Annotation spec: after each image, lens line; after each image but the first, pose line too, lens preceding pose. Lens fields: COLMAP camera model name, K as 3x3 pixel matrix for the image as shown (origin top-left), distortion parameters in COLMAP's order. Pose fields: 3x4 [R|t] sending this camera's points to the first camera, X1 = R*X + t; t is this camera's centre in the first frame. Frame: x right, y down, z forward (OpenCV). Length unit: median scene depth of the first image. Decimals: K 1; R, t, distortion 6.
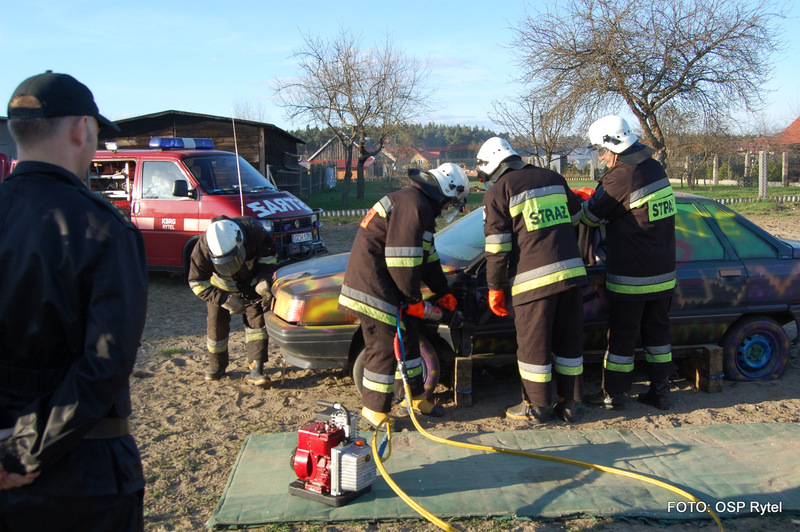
lens RADIAL K [[792.4, 0, 400.0], [0, 792.4, 266.0], [0, 0, 1]] dist [-0.017333, -0.013247]
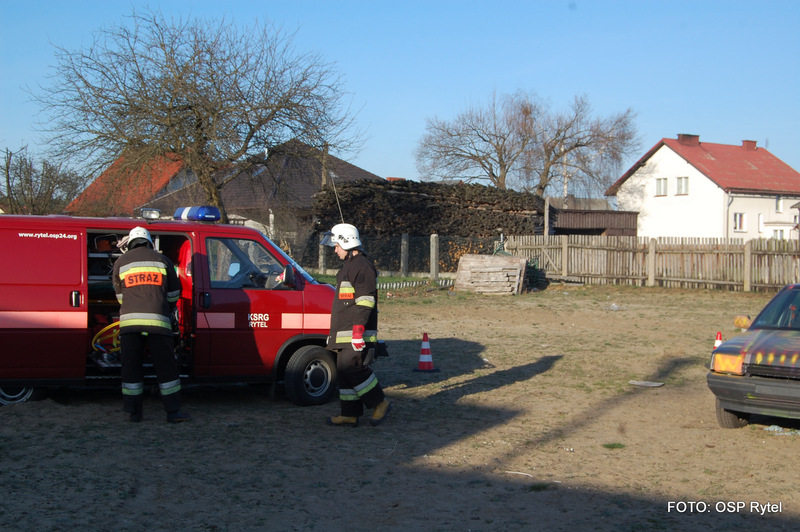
lens RADIAL K [[1144.8, 0, 408.1], [0, 1144.8, 265.3], [0, 0, 1]] dist [-0.039900, -0.021052]
pose [[0.661074, 0.015879, 0.750152, -0.973965], [0.061949, 0.995208, -0.075659, -0.013619], [-0.747759, 0.096487, 0.656922, 0.156081]]
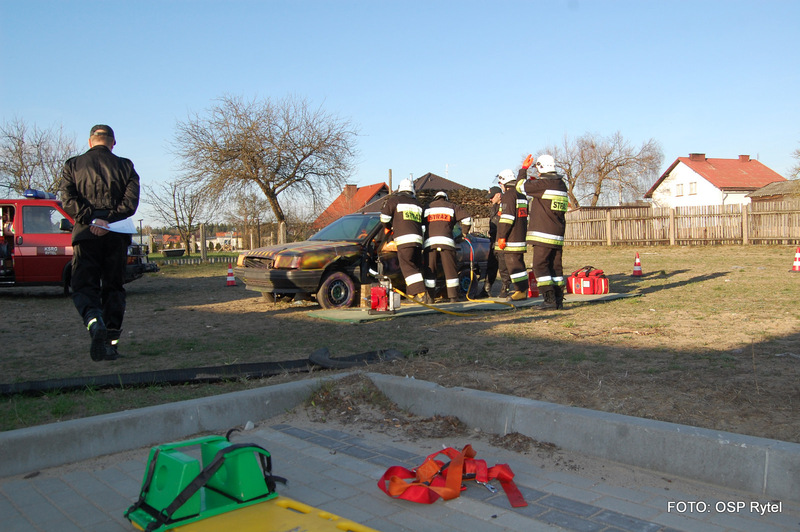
lens RADIAL K [[718.3, 0, 406.0], [0, 718.3, 267.4], [0, 0, 1]] dist [-0.080115, 0.036942]
pose [[0.823734, -0.020403, 0.566609, -0.452122], [0.081042, 0.993328, -0.082051, 0.117507], [-0.561154, 0.113507, 0.819892, -0.318516]]
